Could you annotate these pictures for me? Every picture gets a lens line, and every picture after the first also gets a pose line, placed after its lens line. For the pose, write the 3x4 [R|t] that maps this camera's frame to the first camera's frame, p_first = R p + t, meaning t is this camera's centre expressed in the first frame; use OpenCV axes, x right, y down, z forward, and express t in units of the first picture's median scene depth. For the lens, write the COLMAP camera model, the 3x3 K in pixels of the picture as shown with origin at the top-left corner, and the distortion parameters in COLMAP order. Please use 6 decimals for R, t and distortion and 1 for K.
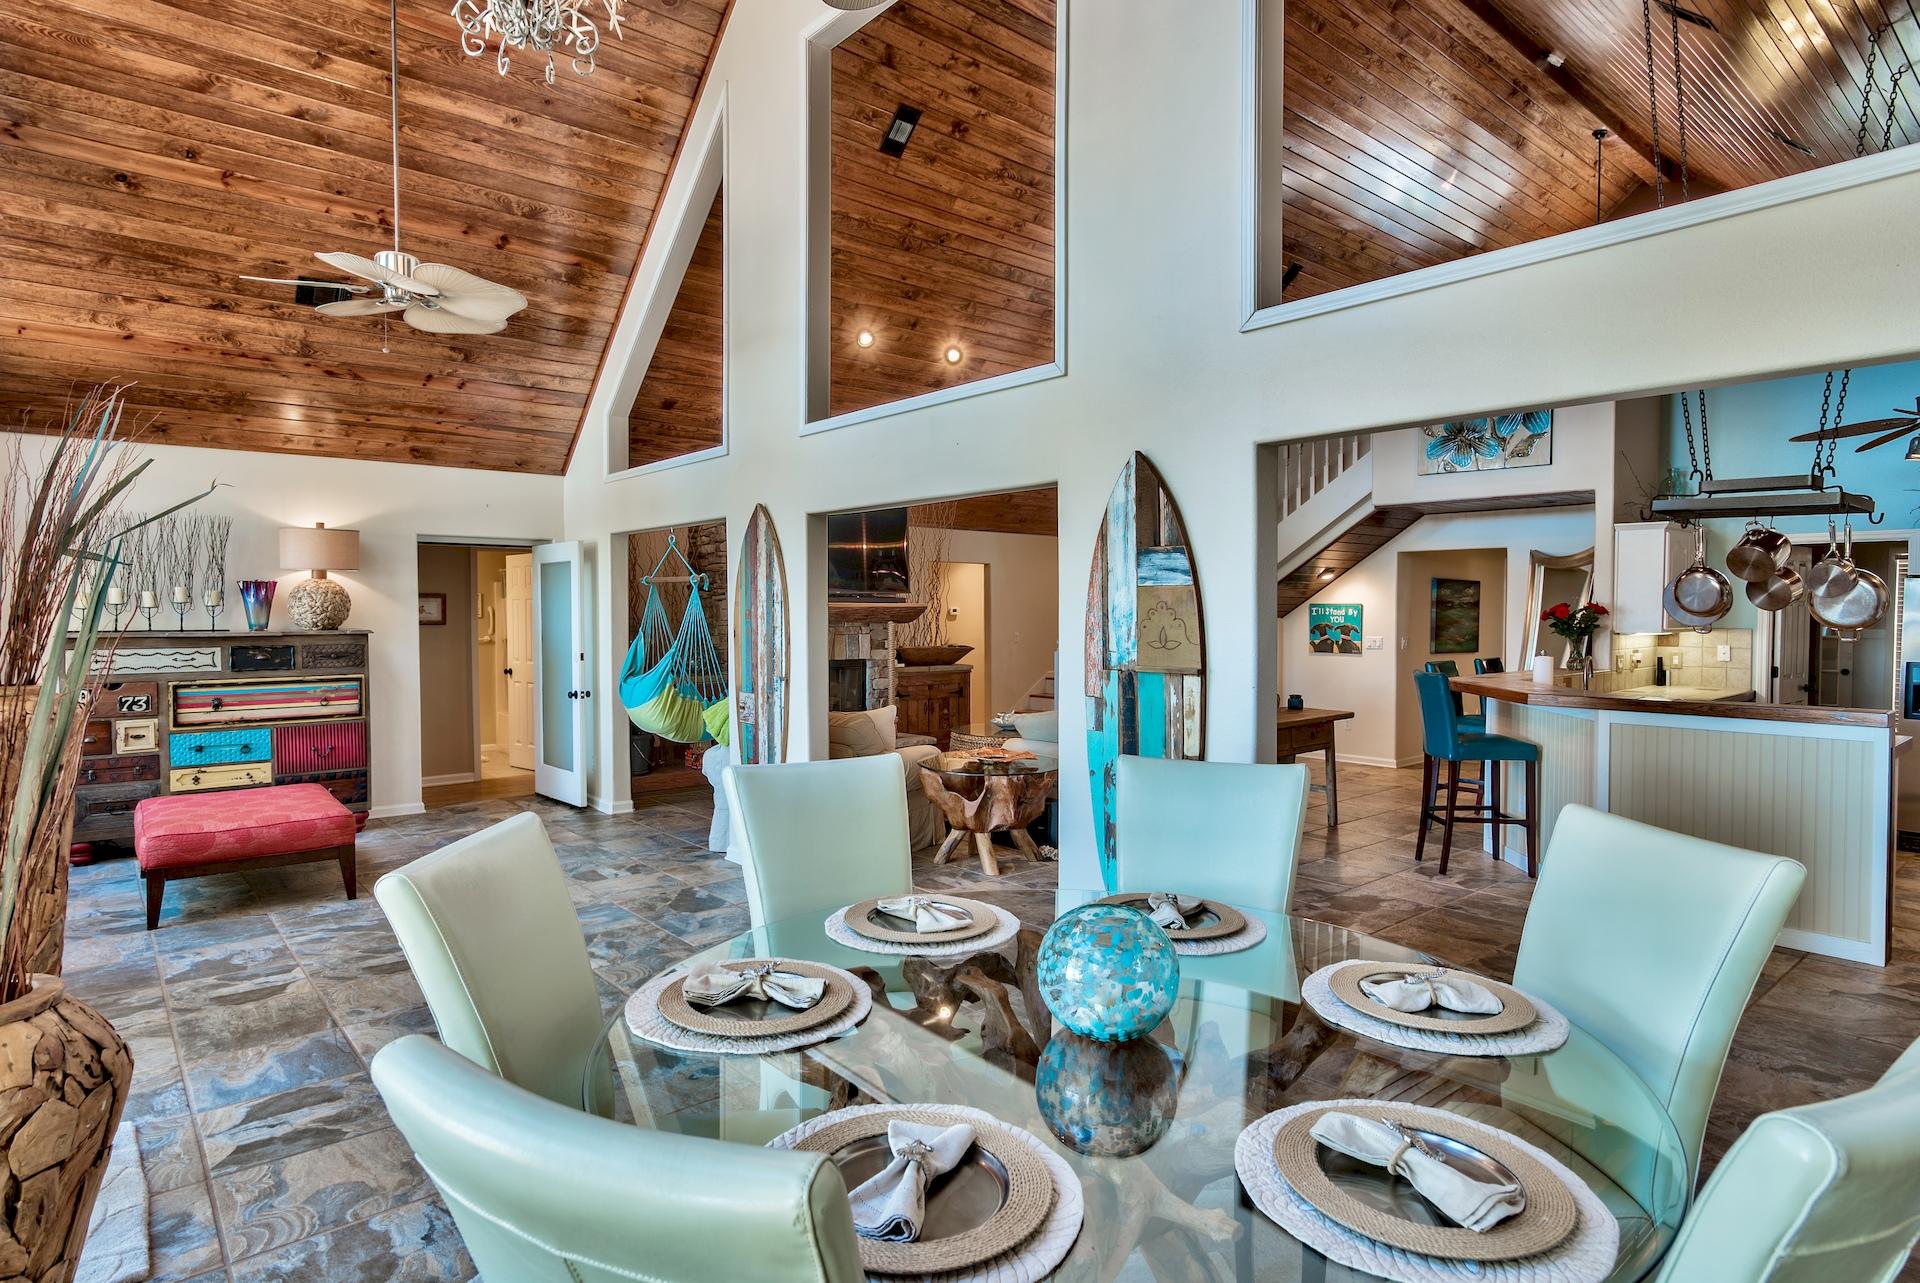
lens RADIAL K [[1021.2, 0, 960.0], [0, 1021.2, 641.5], [0, 0, 1]] dist [0.003299, 0.000739]
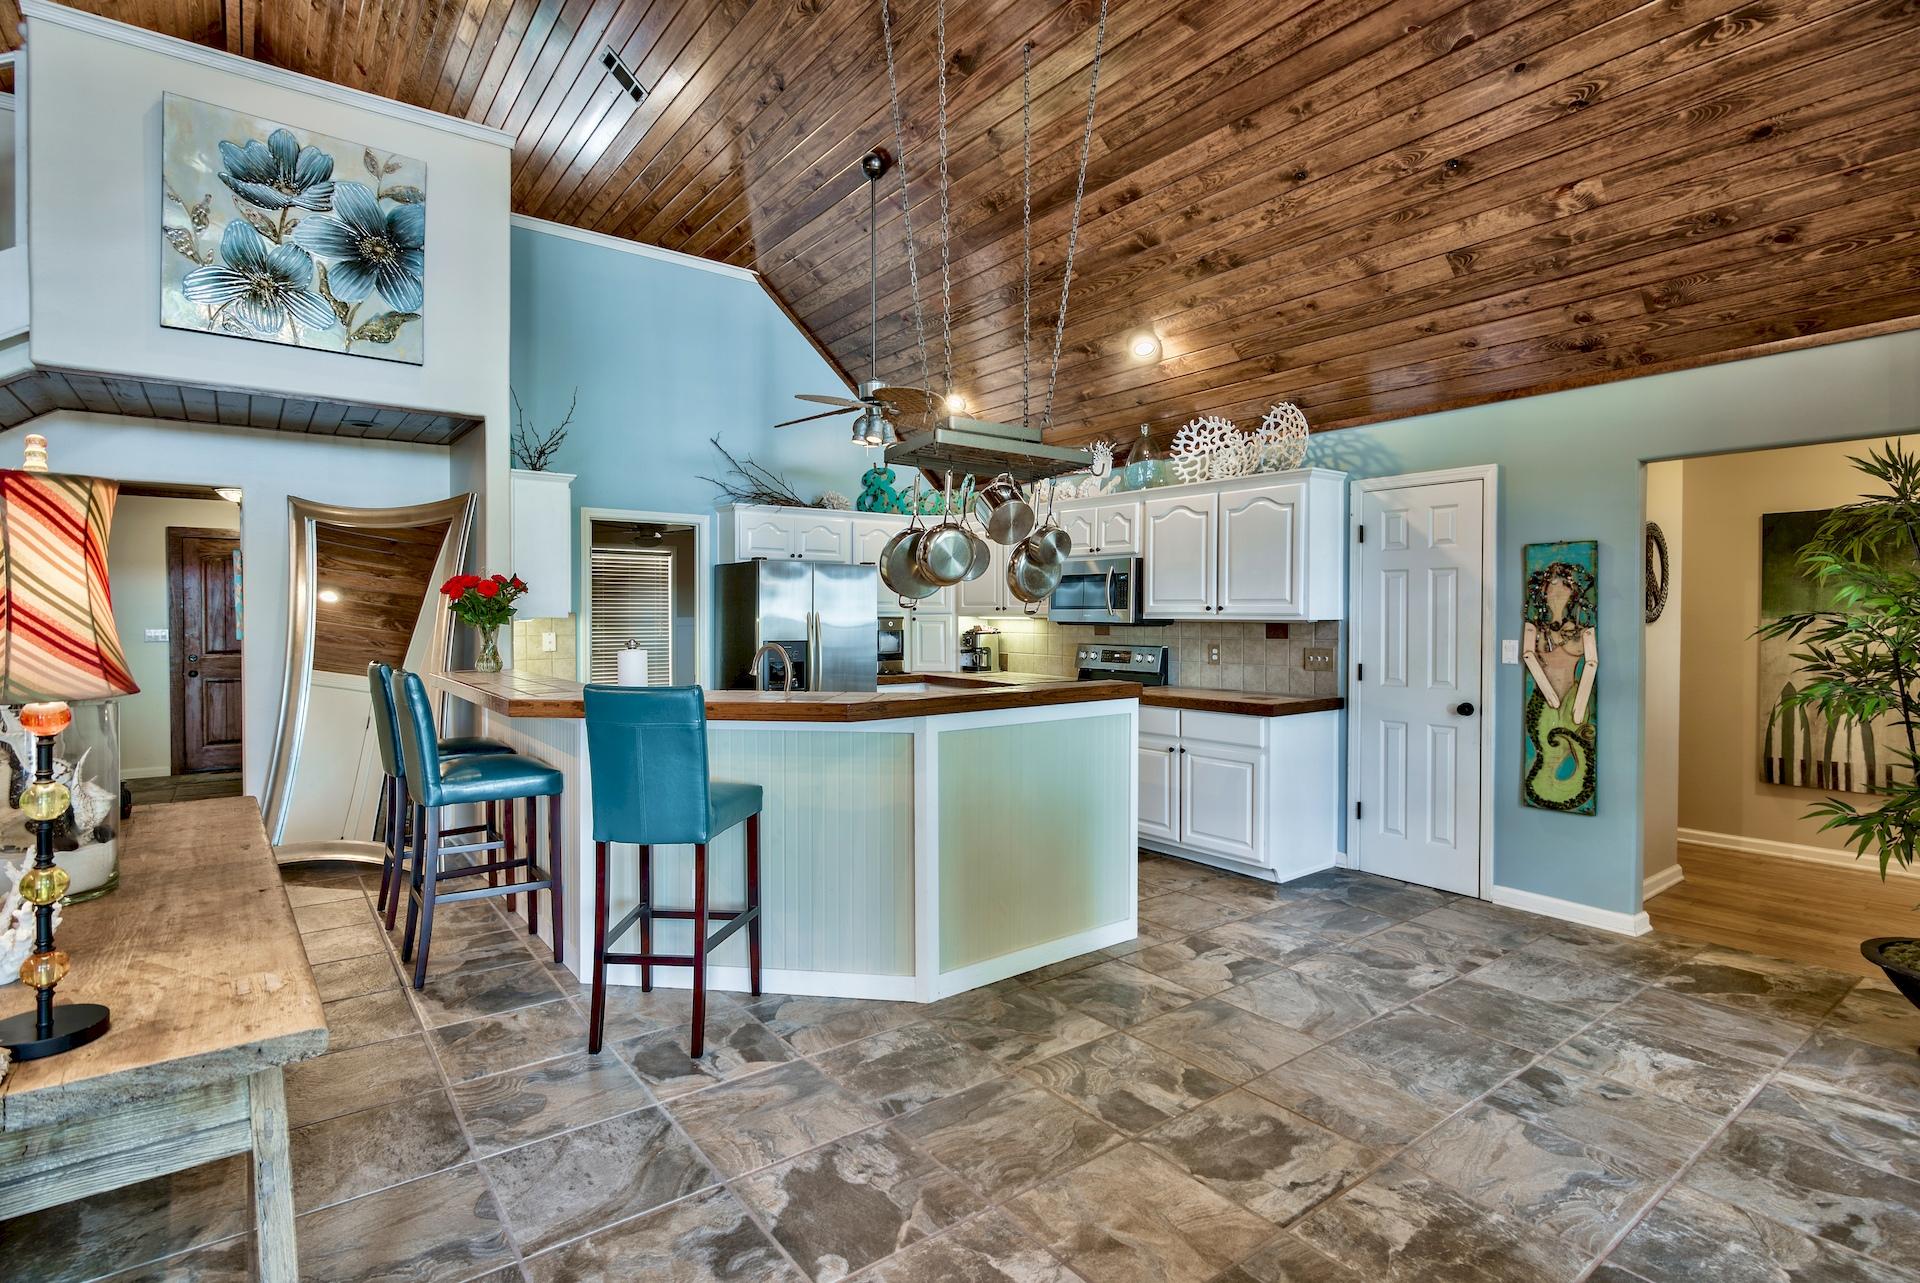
lens RADIAL K [[955.5, 0, 984.3], [0, 955.5, 624.6], [0, 0, 1]] dist [-0.003826, -0.000632]
pose [[0.036794, -0.024457, 0.999024, -0.022146], [0.029300, 0.999297, 0.023385, -0.010707], [-0.998893, 0.028411, 0.037485, 0.612503]]
